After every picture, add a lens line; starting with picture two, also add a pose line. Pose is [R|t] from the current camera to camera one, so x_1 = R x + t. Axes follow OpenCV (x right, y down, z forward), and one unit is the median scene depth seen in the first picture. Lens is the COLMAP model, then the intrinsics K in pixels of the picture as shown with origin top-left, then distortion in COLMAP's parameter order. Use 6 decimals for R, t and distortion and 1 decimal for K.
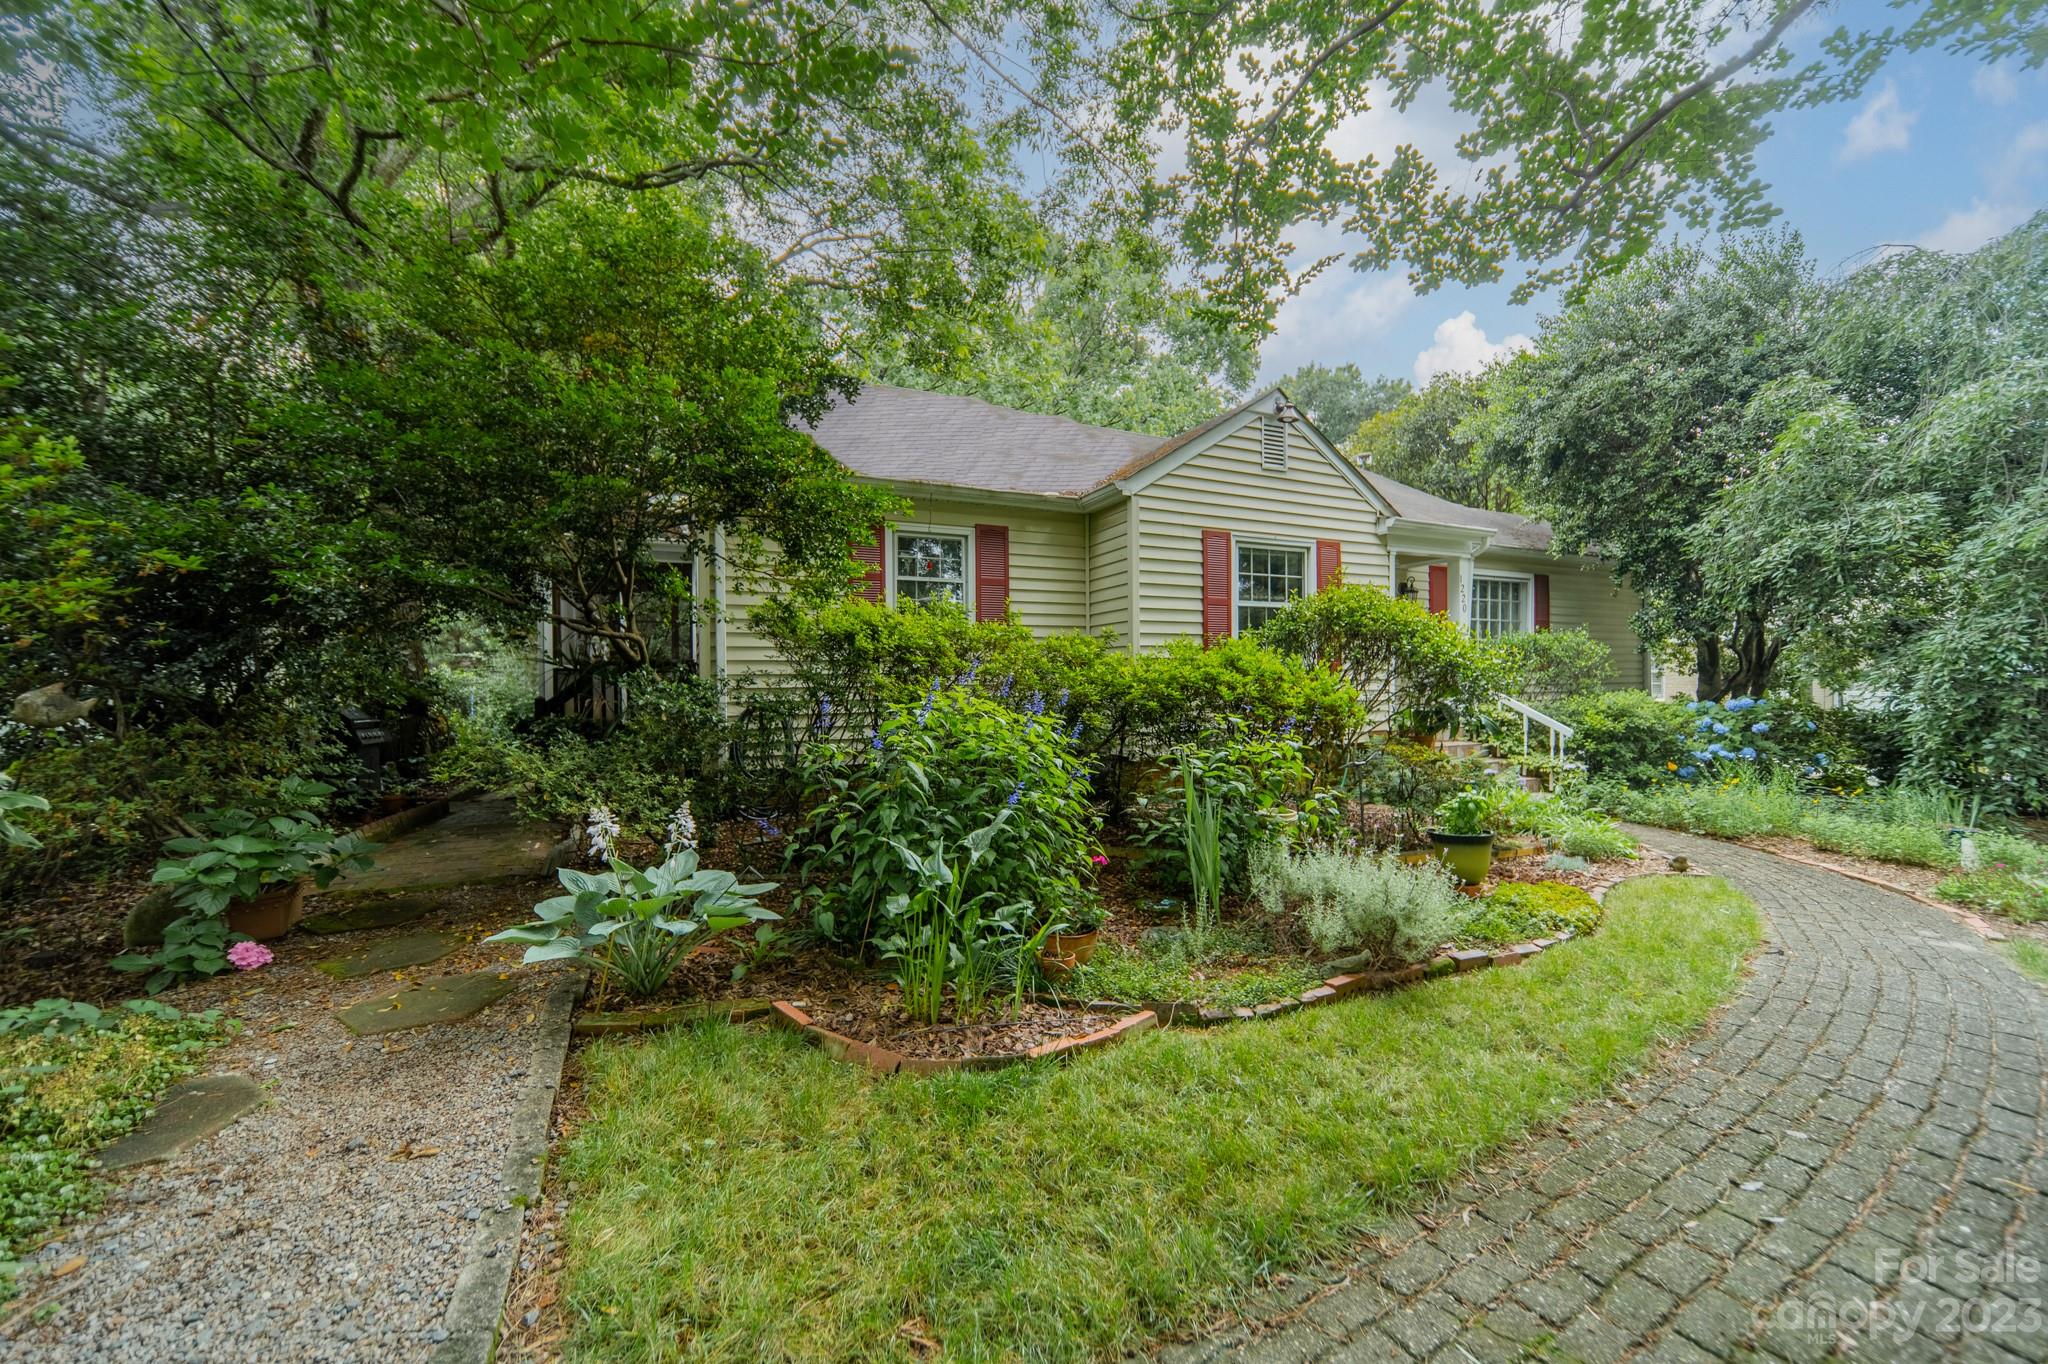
lens RADIAL K [[730.3, 0, 1029.5], [0, 730.3, 683.1], [0, 0, 1]] dist [0.007885, -0.000164]
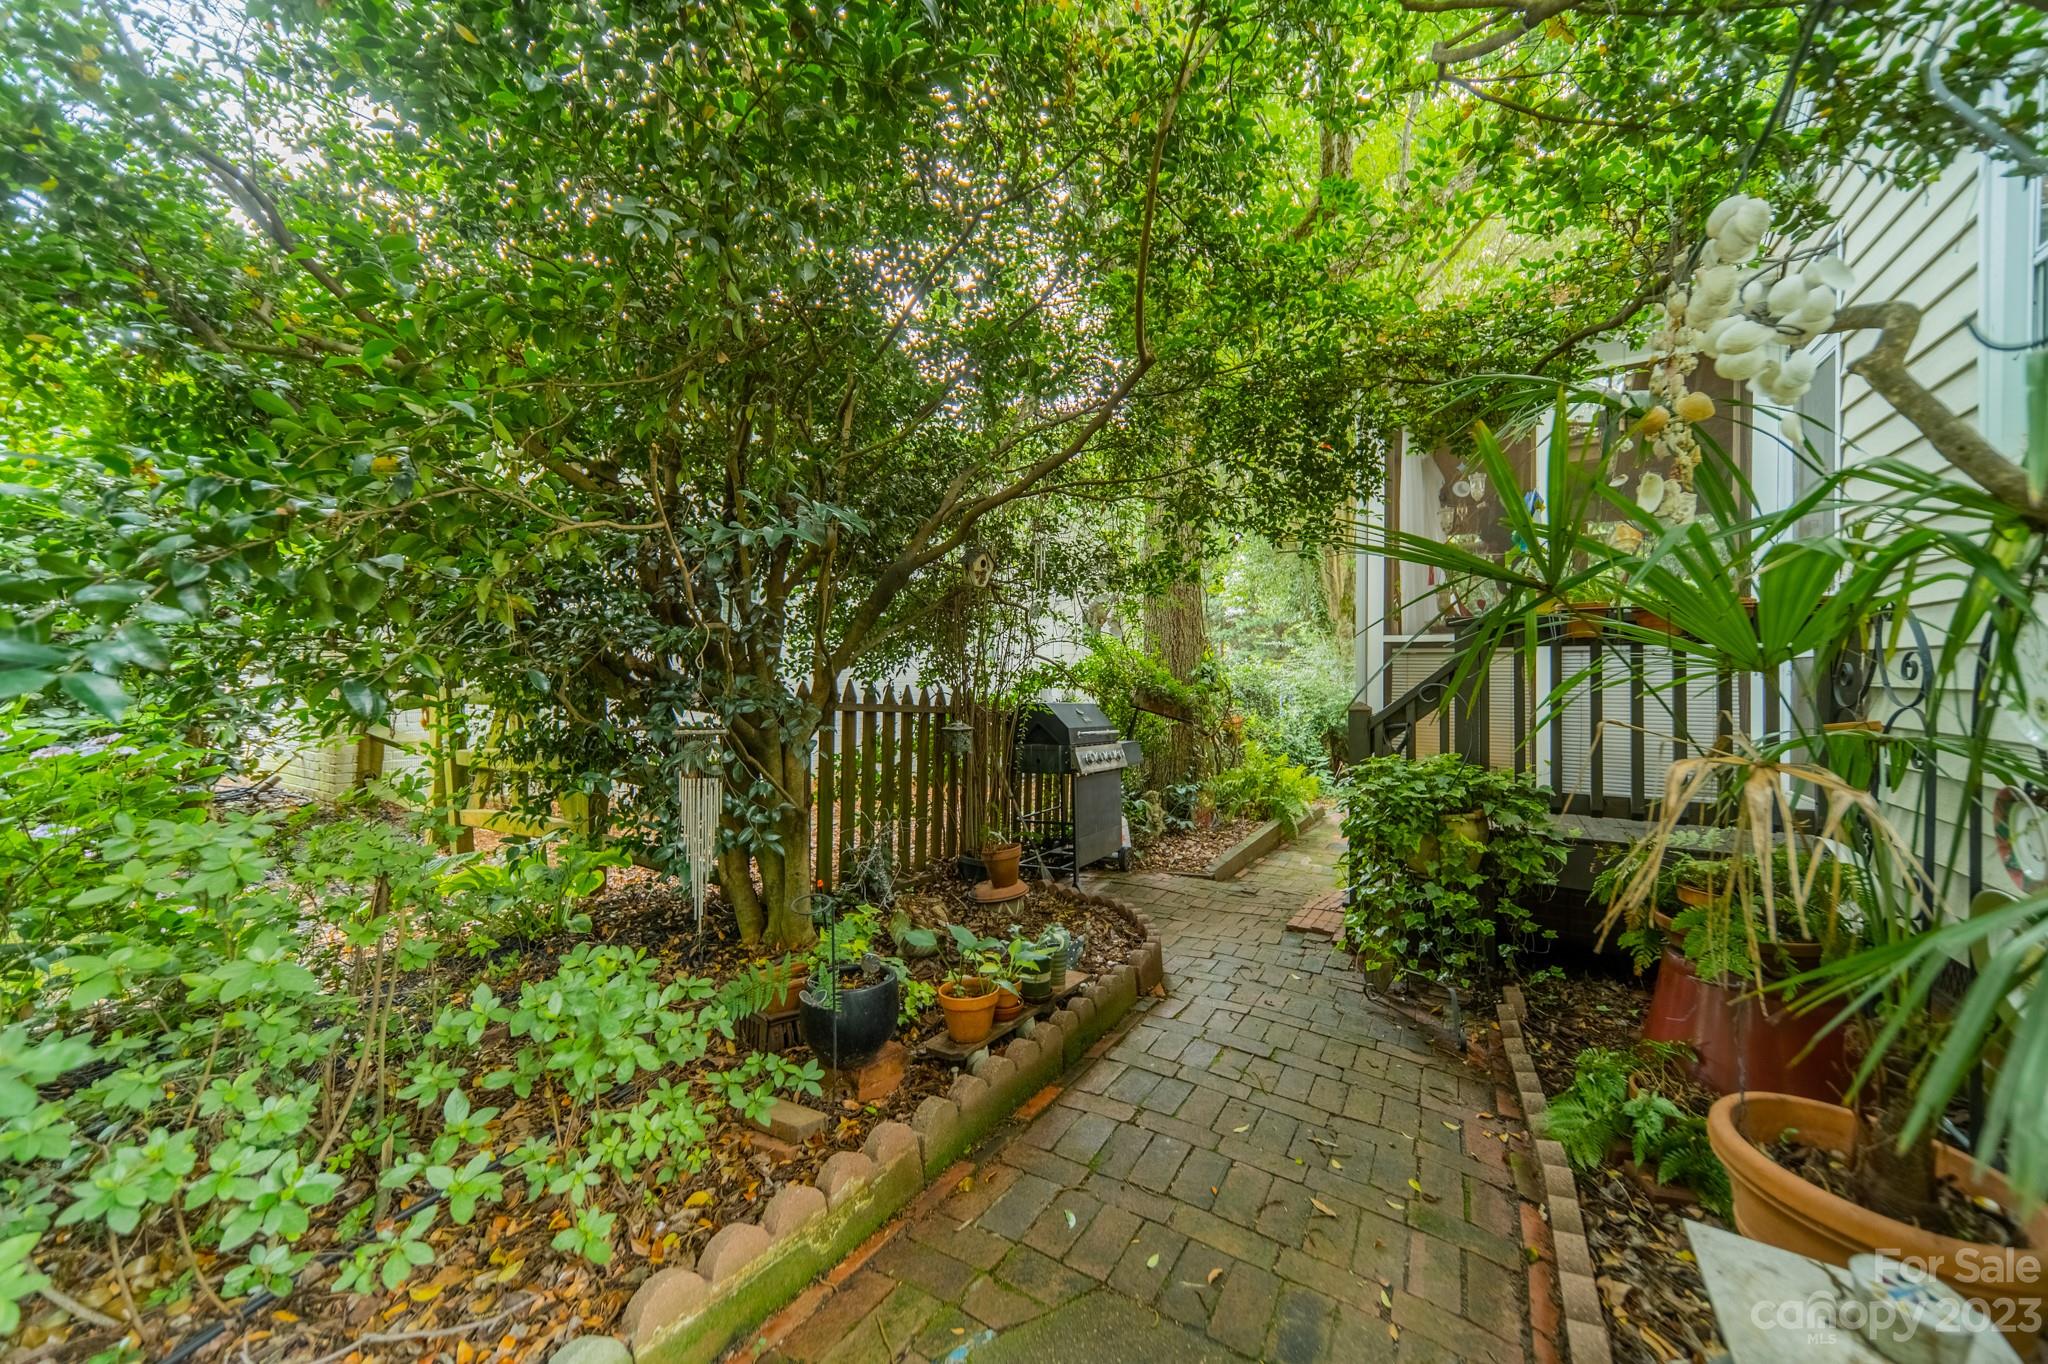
lens RADIAL K [[730.3, 0, 1030.0], [0, 730.3, 673.1], [0, 0, 1]] dist [0.007885, -0.000164]
pose [[0.534950, 0.015568, -0.844740, -0.537856], [-0.025249, 0.999678, 0.002434, 0.004415], [0.844506, 0.020027, 0.535171, 0.798439]]
